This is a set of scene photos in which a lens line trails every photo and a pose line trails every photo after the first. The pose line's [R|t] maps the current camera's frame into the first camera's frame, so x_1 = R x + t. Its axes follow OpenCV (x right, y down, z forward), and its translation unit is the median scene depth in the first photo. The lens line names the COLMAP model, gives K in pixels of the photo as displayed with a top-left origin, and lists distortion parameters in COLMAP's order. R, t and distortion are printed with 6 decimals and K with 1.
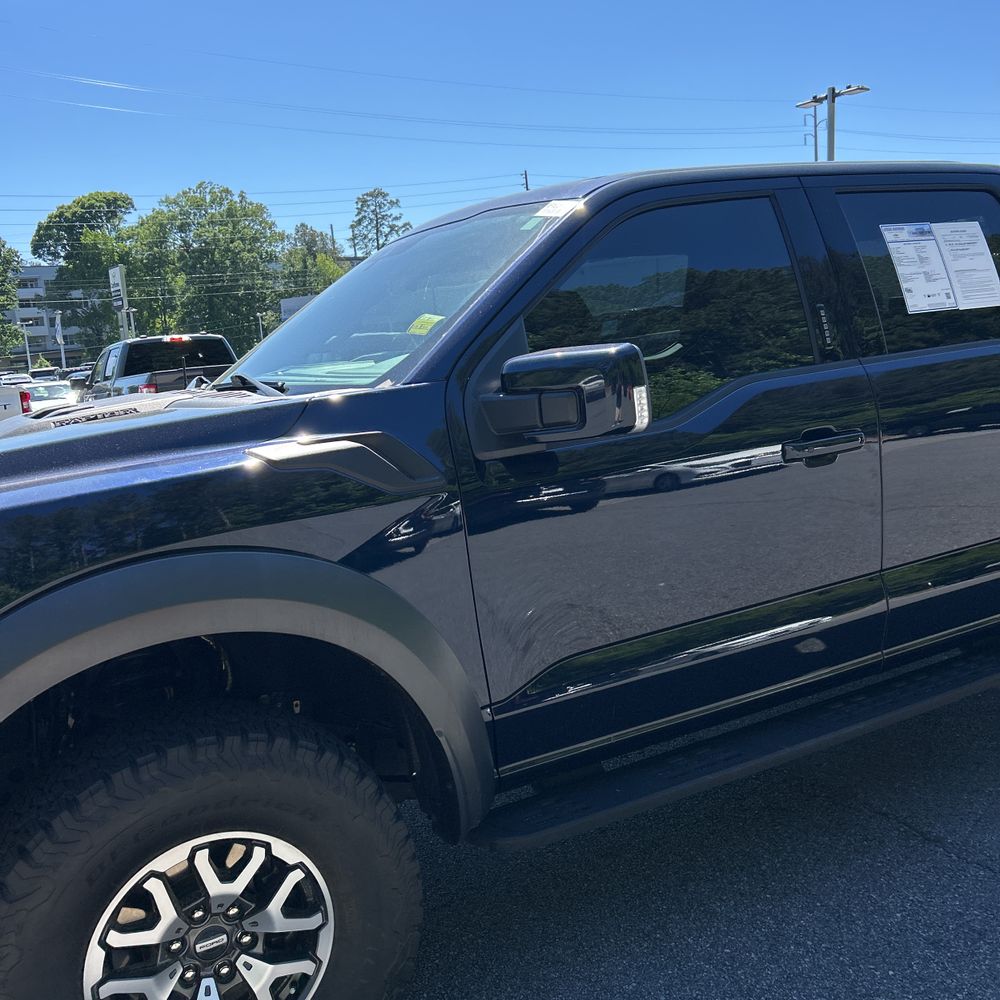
lens RADIAL K [[1023.0, 0, 499.1], [0, 1023.0, 494.6], [0, 0, 1]] dist [0.024720, 0.000000]
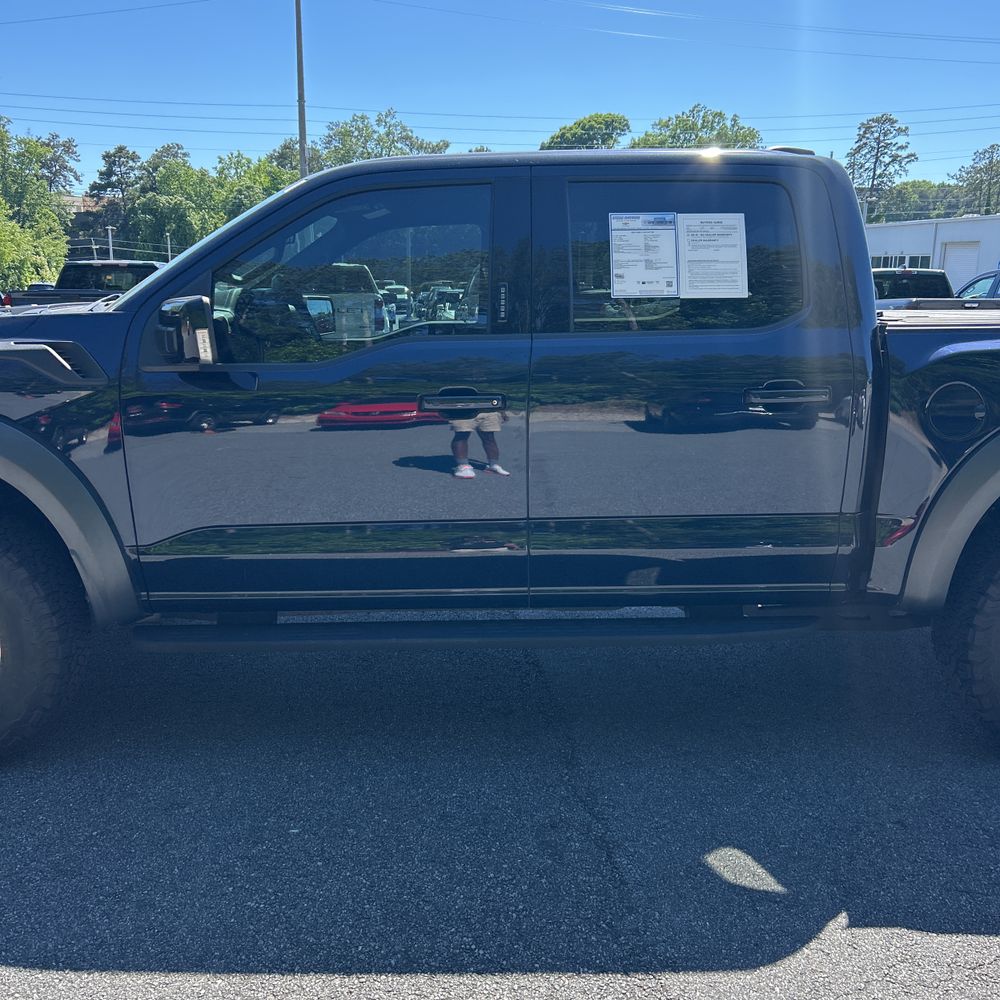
lens RADIAL K [[1023.0, 0, 503.5], [0, 1023.0, 504.3], [0, 0, 1]] dist [0.024720, 0.000000]
pose [[0.893250, 0.179045, -0.412367, 1.094369], [-0.147097, 0.983181, 0.108251, -0.083498], [0.424813, -0.036038, 0.904563, -0.063533]]
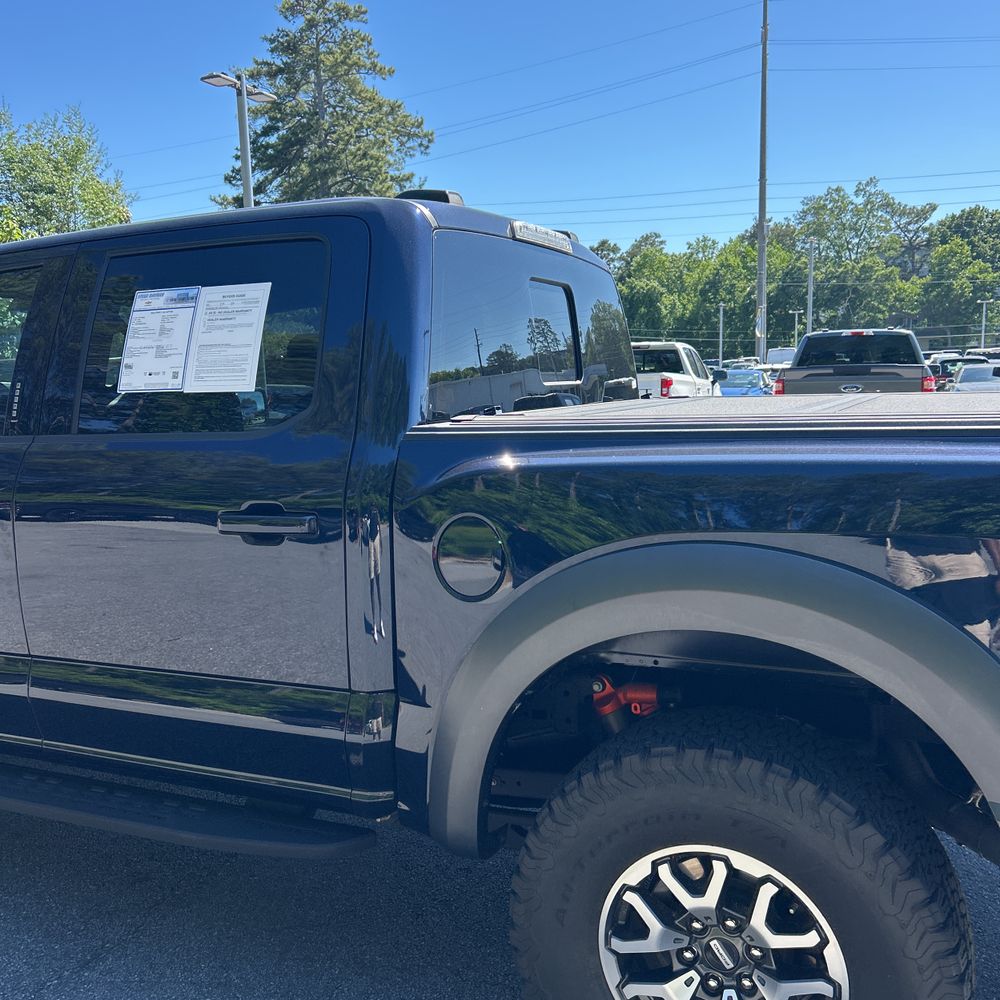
lens RADIAL K [[1023.0, 0, 495.7], [0, 1023.0, 498.9], [0, 0, 1]] dist [0.024720, 0.000000]
pose [[0.586403, 0.175324, -0.790818, 1.831824], [-0.152100, 0.982762, 0.105093, -0.318785], [0.795611, 0.058657, 0.602961, 1.015344]]
